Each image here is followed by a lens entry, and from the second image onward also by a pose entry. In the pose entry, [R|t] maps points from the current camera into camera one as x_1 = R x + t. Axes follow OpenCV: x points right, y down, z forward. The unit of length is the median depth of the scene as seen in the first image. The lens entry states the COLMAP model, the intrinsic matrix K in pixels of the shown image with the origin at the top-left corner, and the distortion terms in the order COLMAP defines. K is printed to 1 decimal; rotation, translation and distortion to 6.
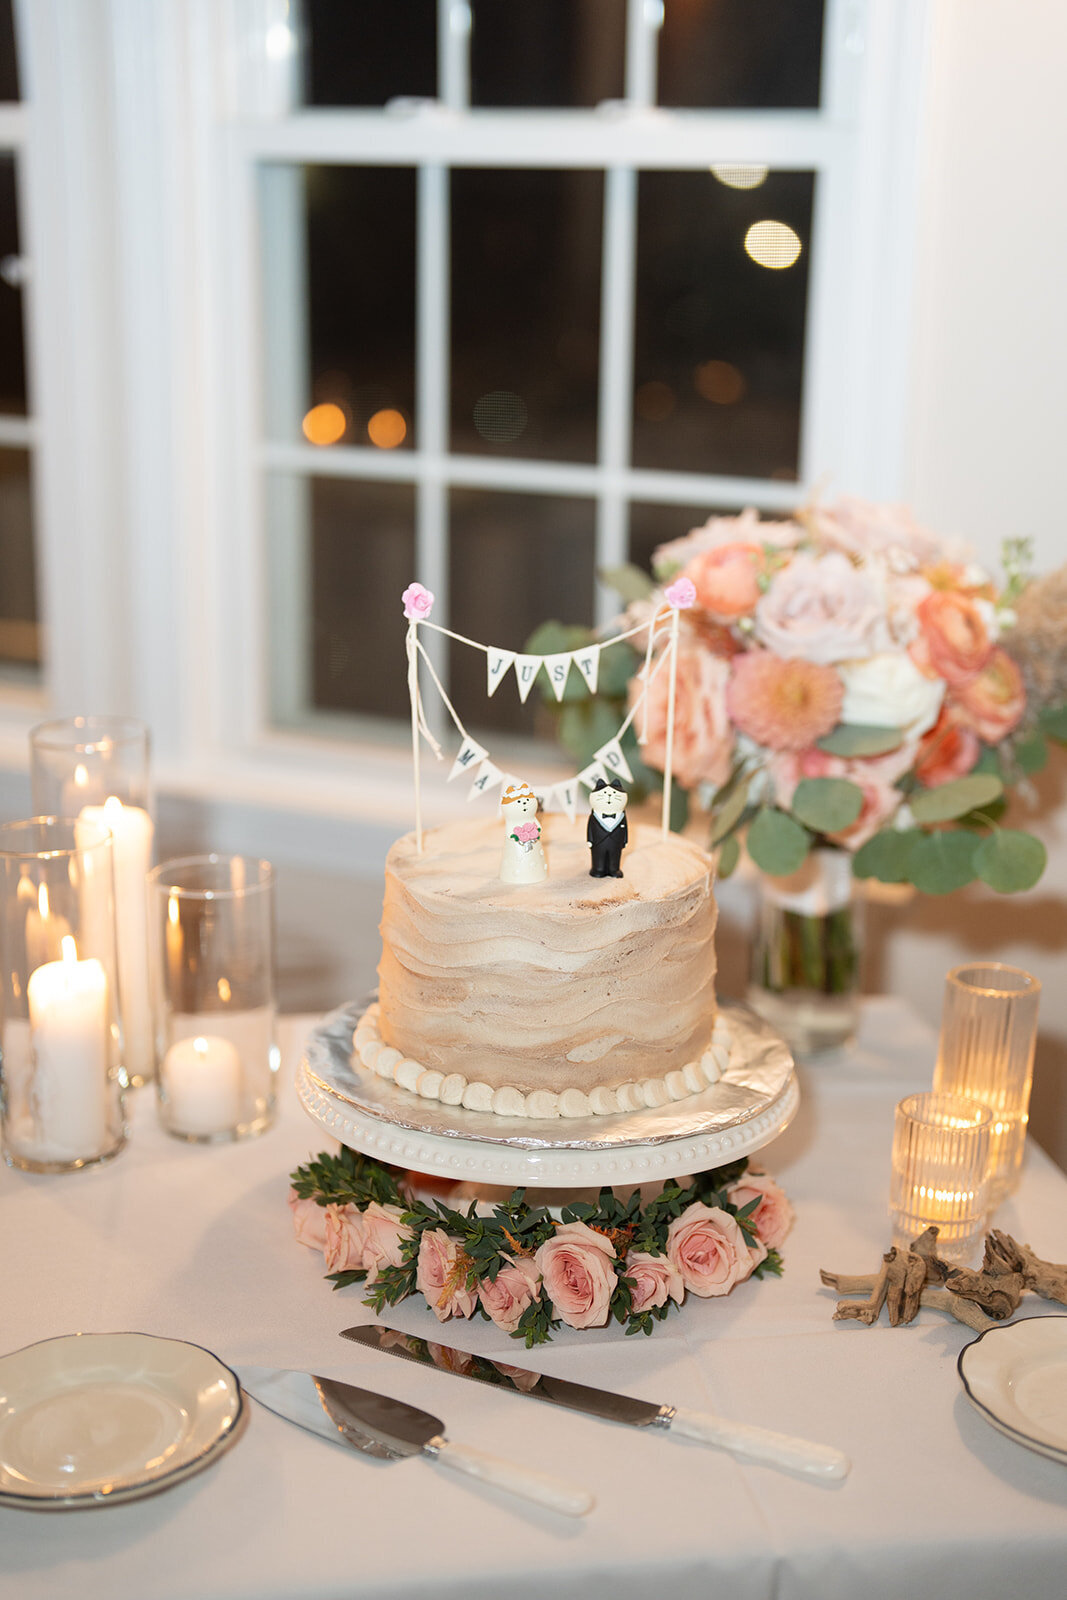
lens RADIAL K [[2318.2, 0, 533.5], [0, 2318.2, 800.0], [0, 0, 1]] dist [-0.015654, 0.607975]
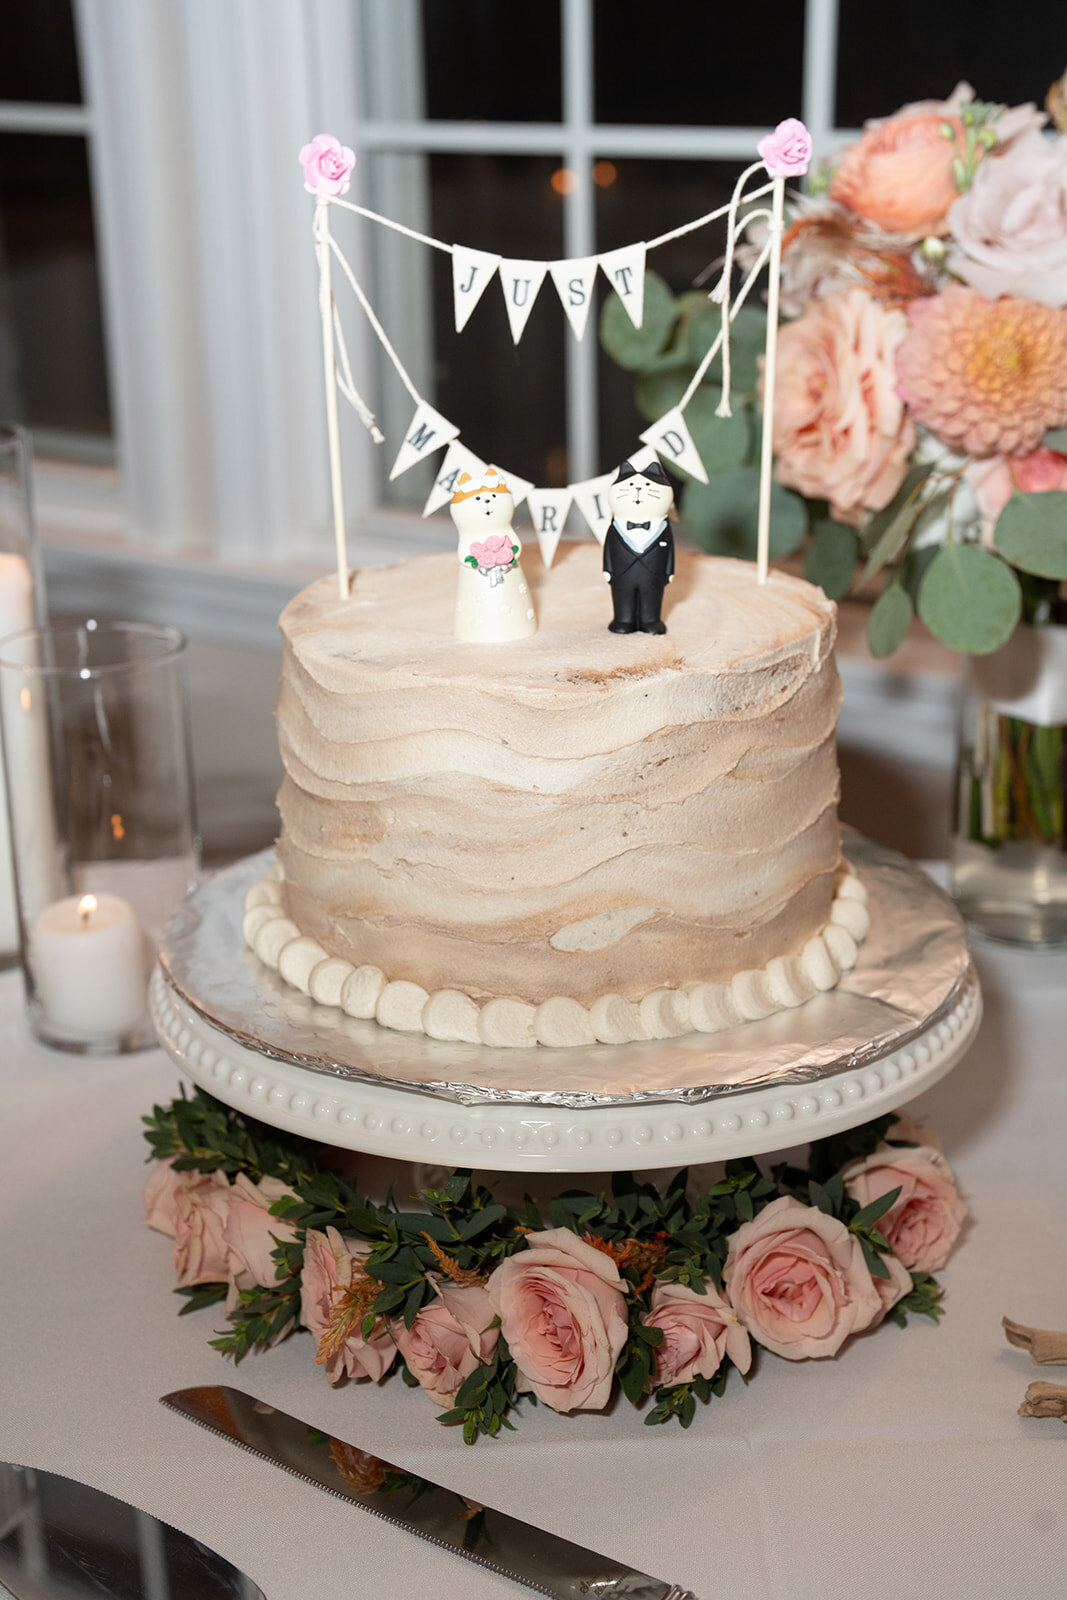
lens RADIAL K [[2318.2, 0, 533.5], [0, 2318.2, 800.0], [0, 0, 1]] dist [-0.015654, 0.607975]
pose [[0.989572, 0.015564, -0.143194, 0.090353], [-0.007191, 0.998243, 0.058808, 0.041320], [0.143857, -0.057165, 0.987946, 0.426456]]
